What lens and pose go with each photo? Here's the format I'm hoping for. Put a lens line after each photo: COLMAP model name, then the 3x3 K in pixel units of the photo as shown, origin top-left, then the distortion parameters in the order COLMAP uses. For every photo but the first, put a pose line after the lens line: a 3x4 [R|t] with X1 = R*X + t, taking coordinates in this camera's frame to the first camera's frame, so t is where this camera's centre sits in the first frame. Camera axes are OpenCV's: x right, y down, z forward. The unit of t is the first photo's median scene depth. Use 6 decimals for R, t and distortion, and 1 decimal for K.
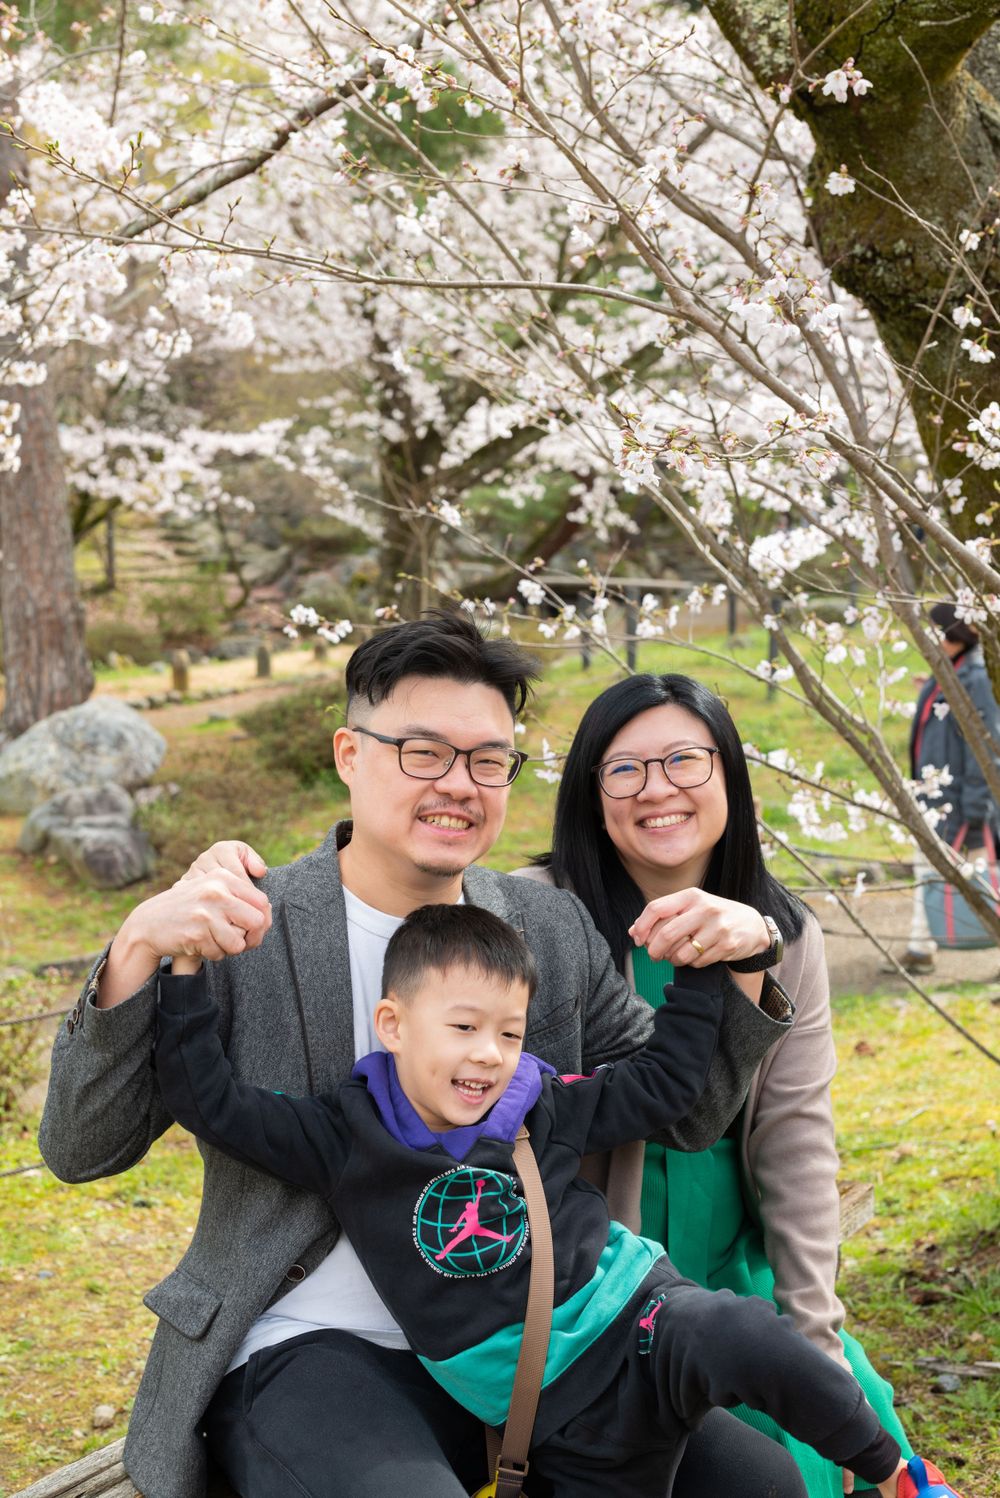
lens RADIAL K [[2072.6, 0, 500.0], [0, 2072.6, 749.0], [0, 0, 1]] dist [0.018152, -0.012193]
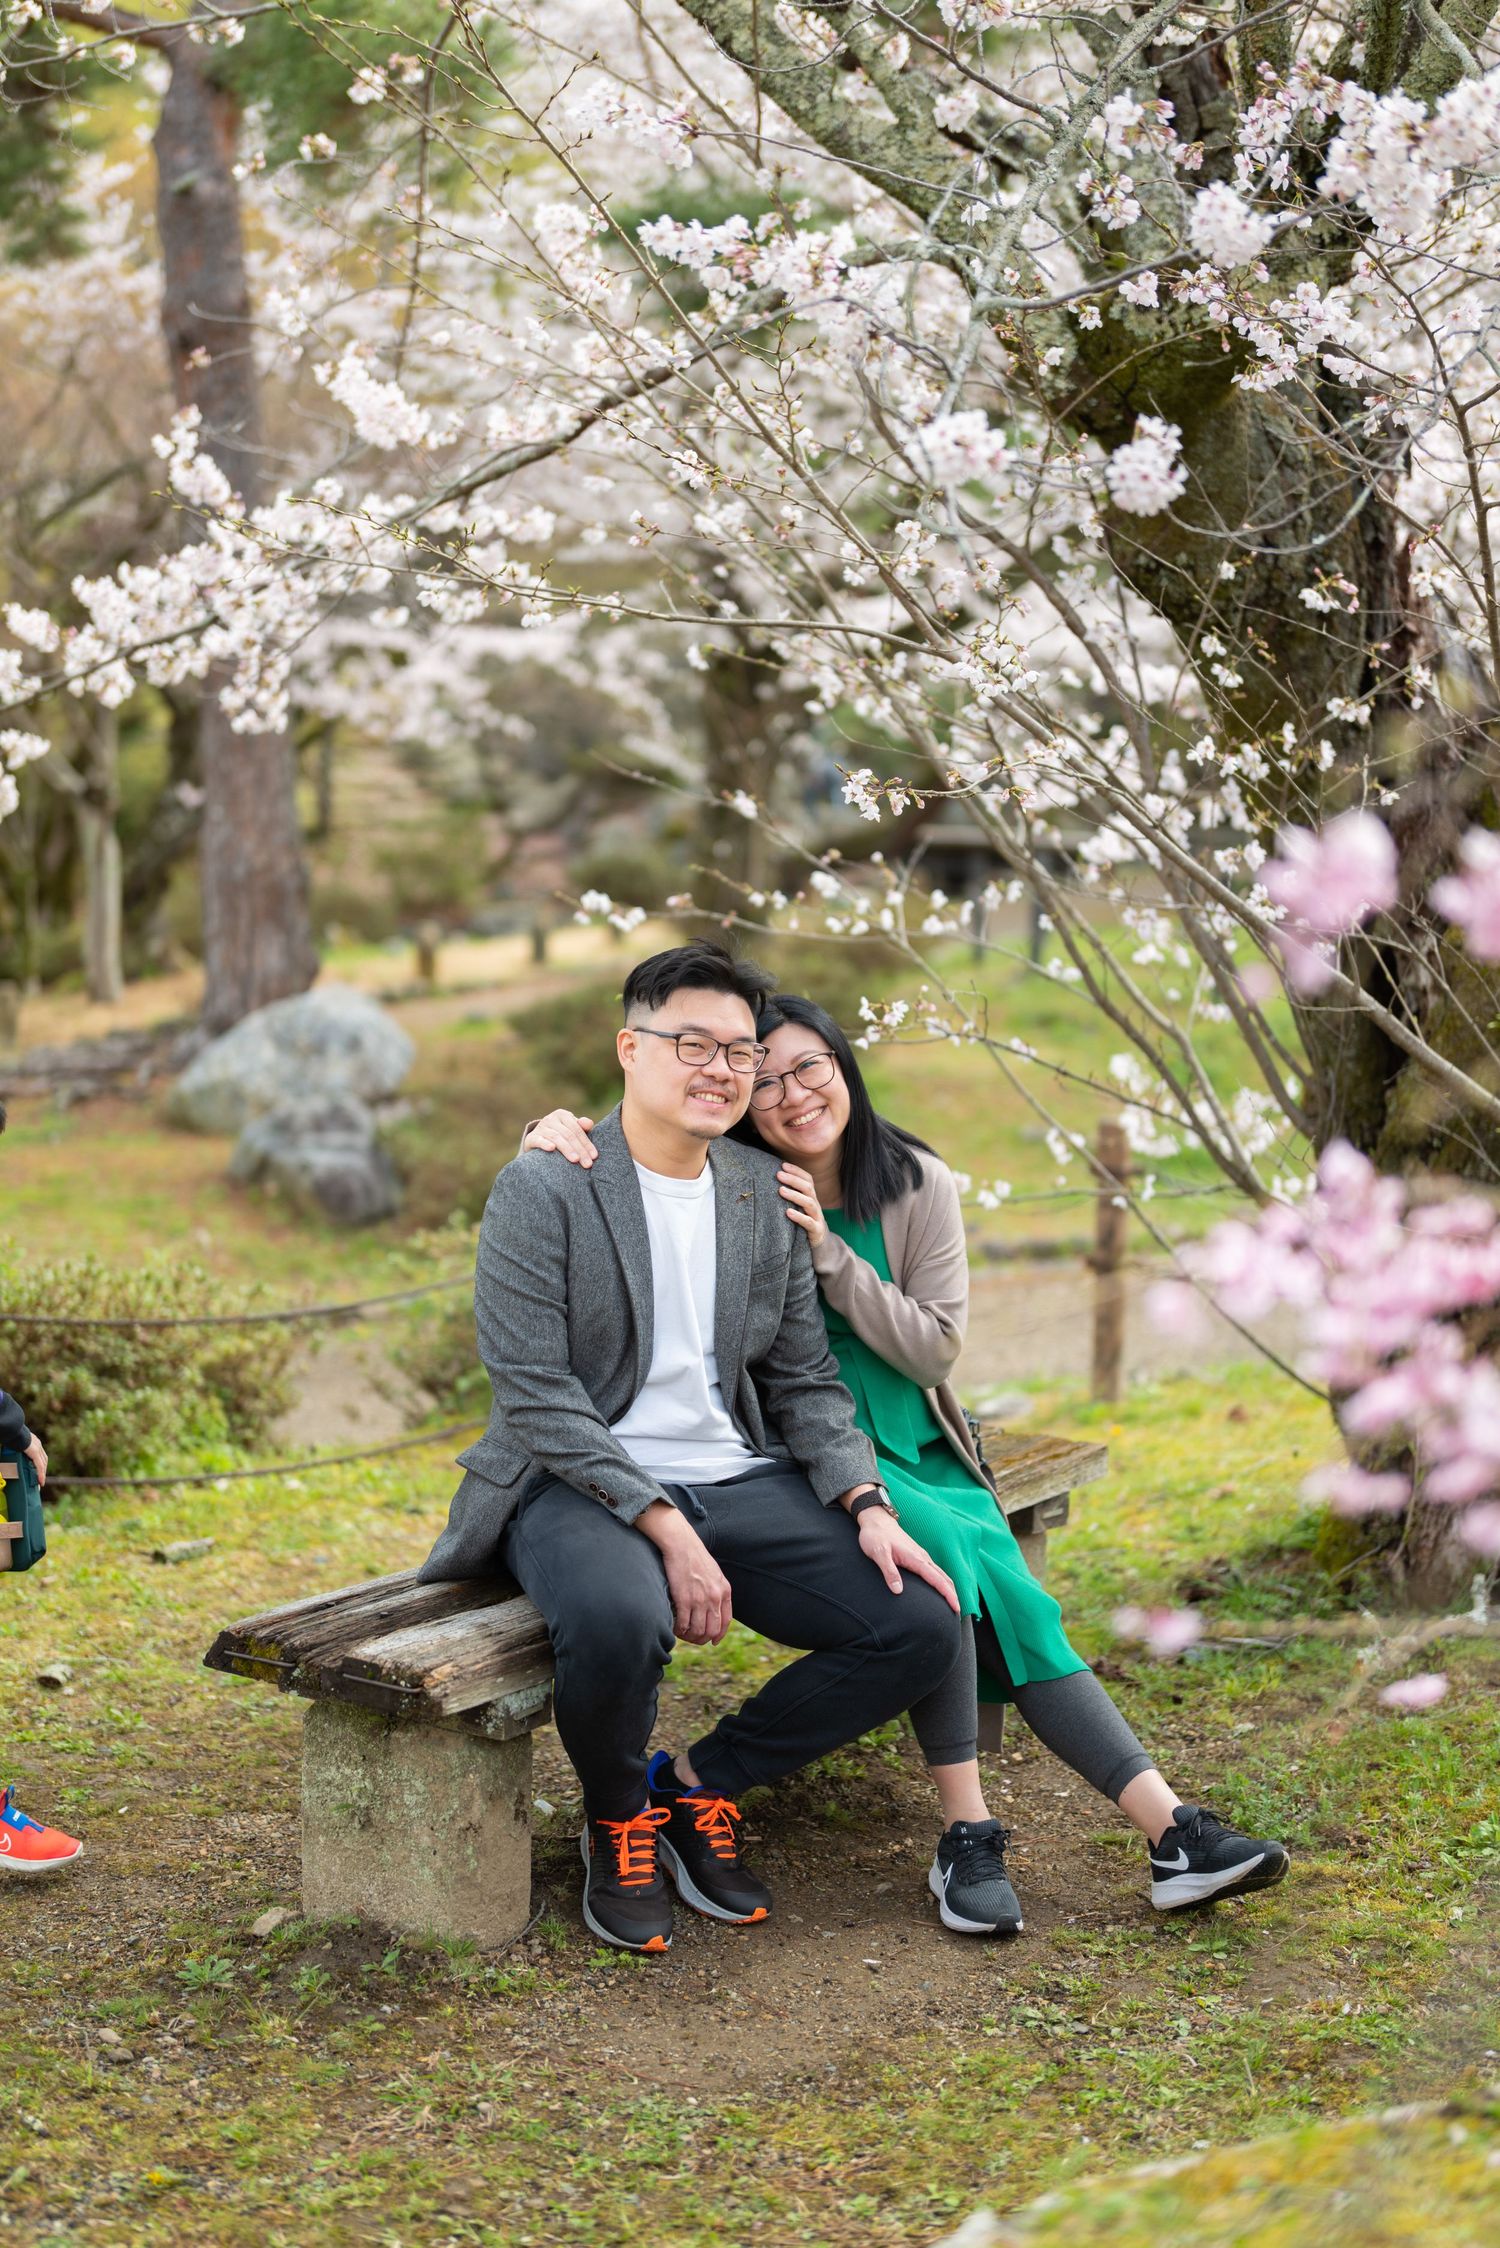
lens RADIAL K [[3041.9, 0, 750.0], [0, 3041.9, 1124.0], [0, 0, 1]] dist [0.034618, -0.329720]
pose [[0.998851, 0.023506, -0.041767, 0.039083], [-0.022840, 0.999605, 0.016362, 0.013989], [0.042135, -0.015389, 0.998993, -0.414435]]
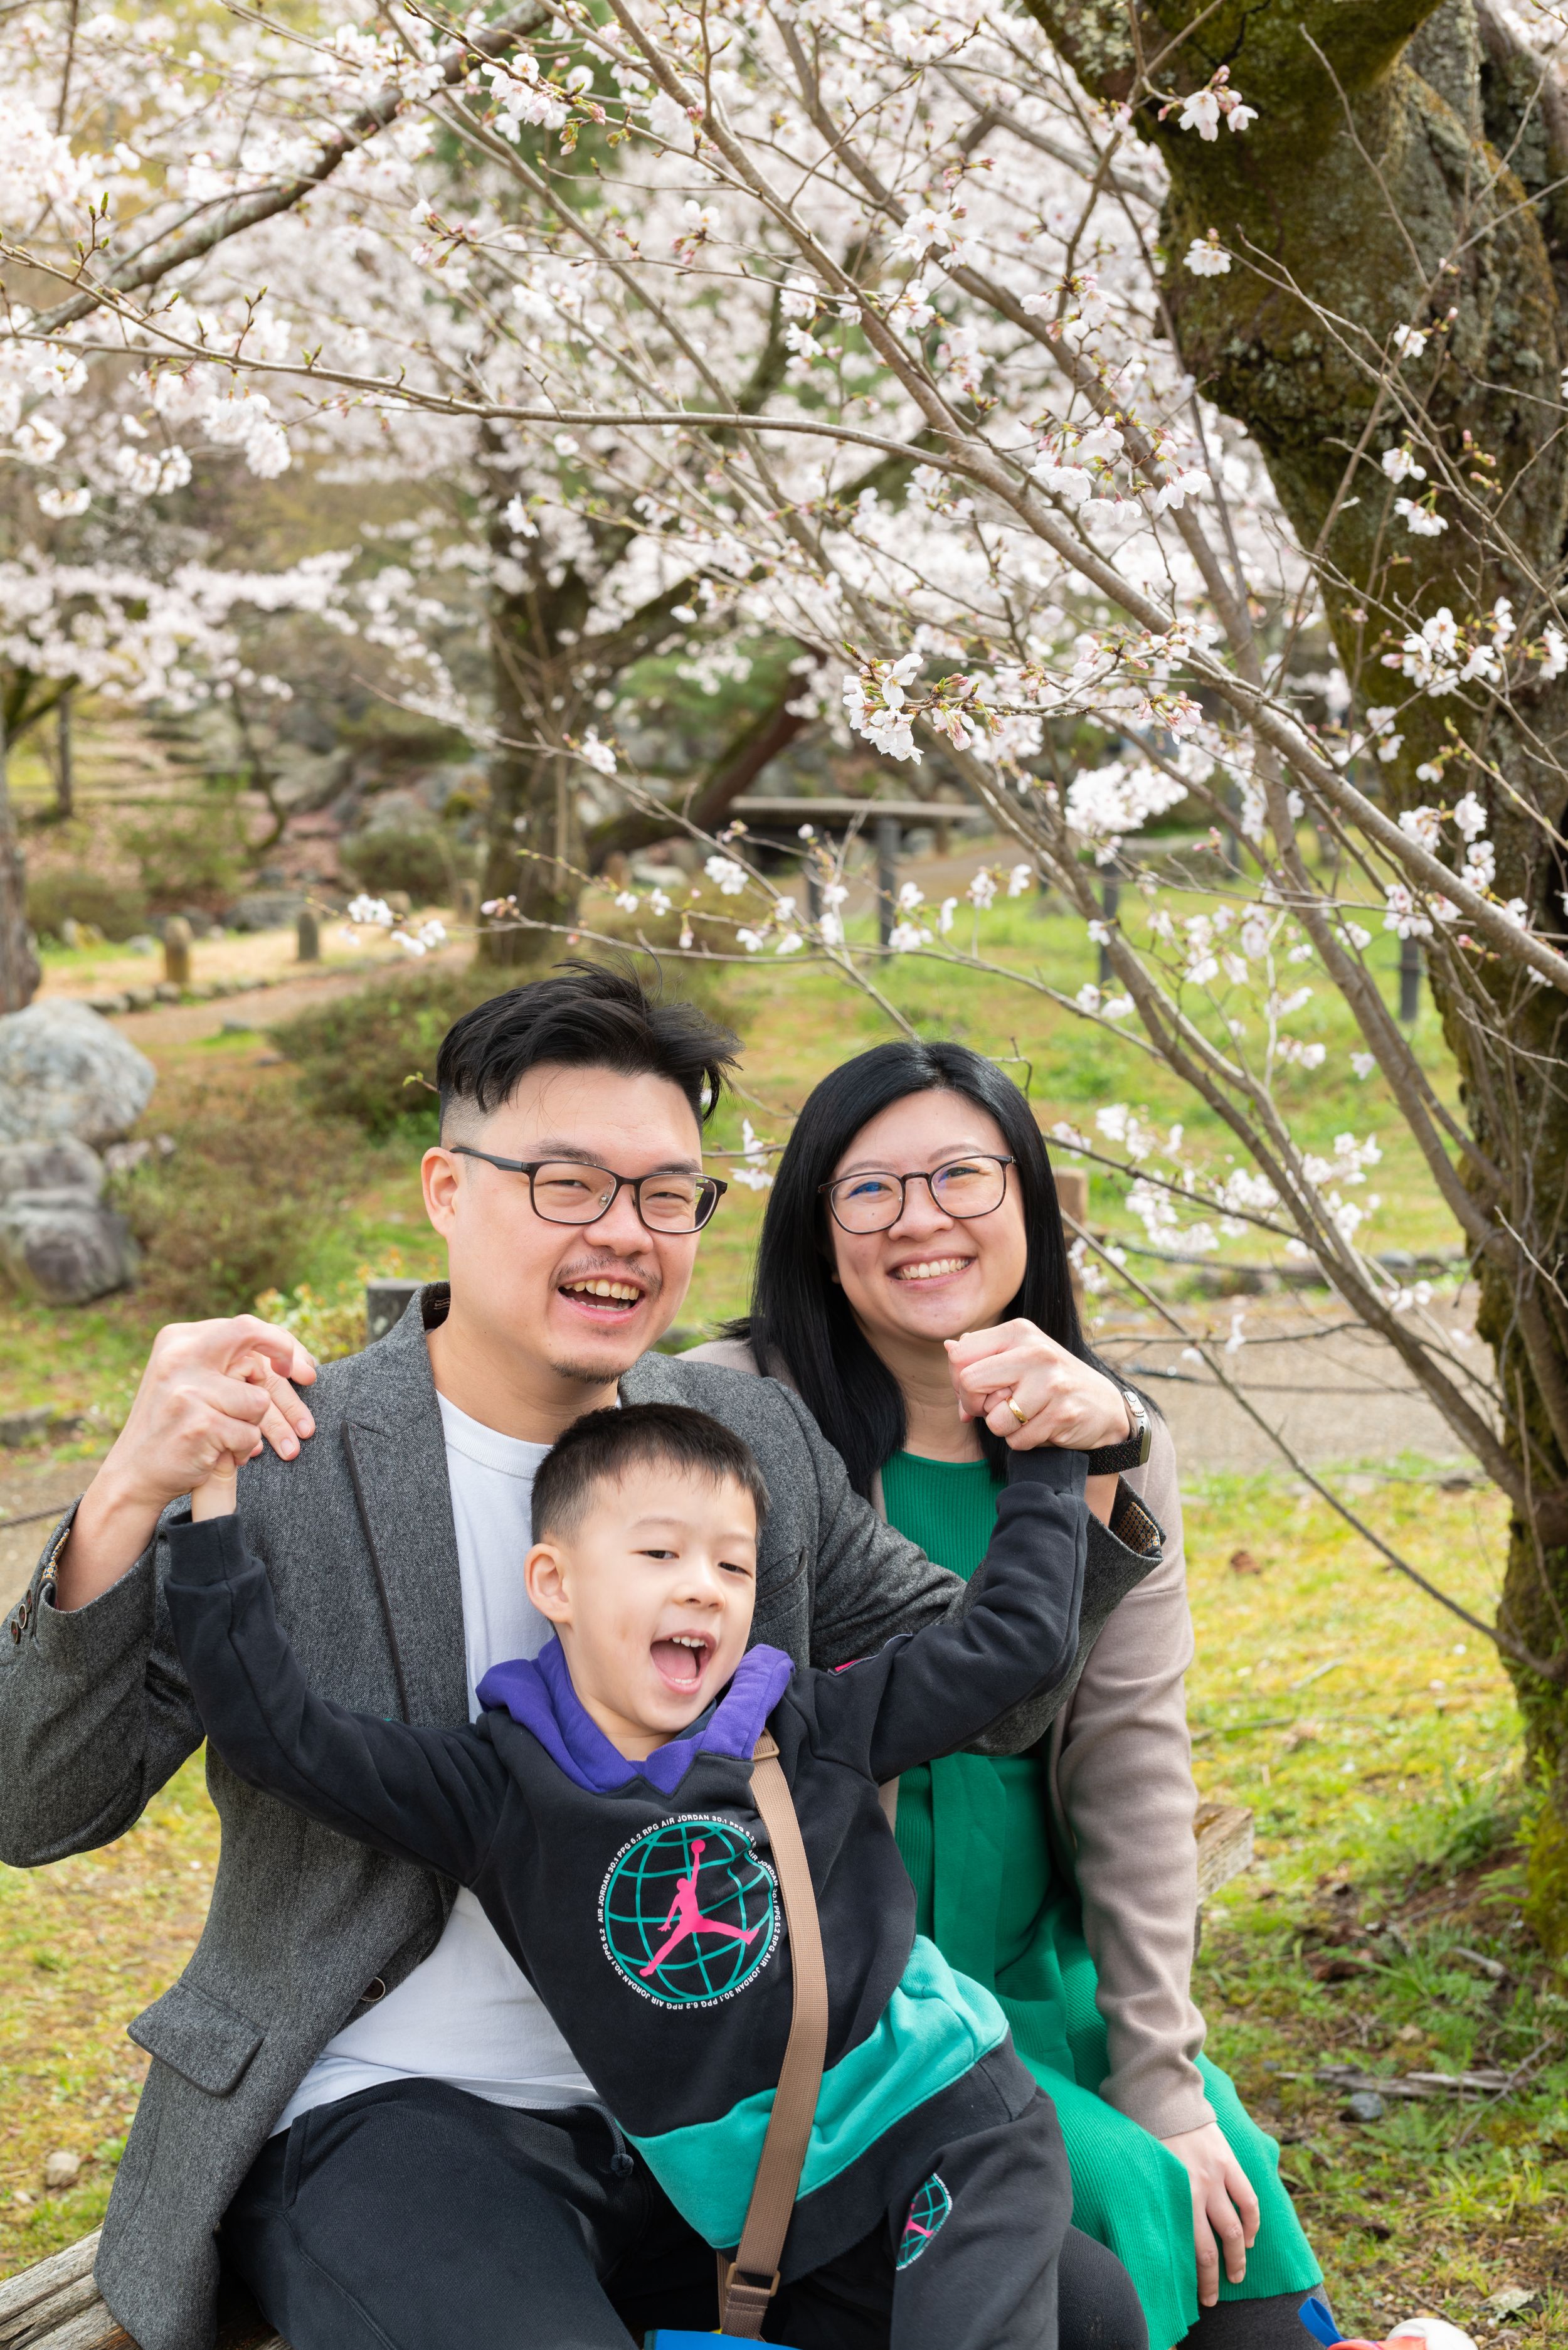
lens RADIAL K [[3249.2, 0, 765.0], [0, 3249.2, 1167.0], [0, 0, 1]] dist [0.016312, -0.007891]
pose [[0.999669, -0.000956, 0.025719, 0.001088], [0.000149, 0.999508, 0.031364, -0.015956], [-0.025736, -0.031350, 0.999177, -0.003790]]
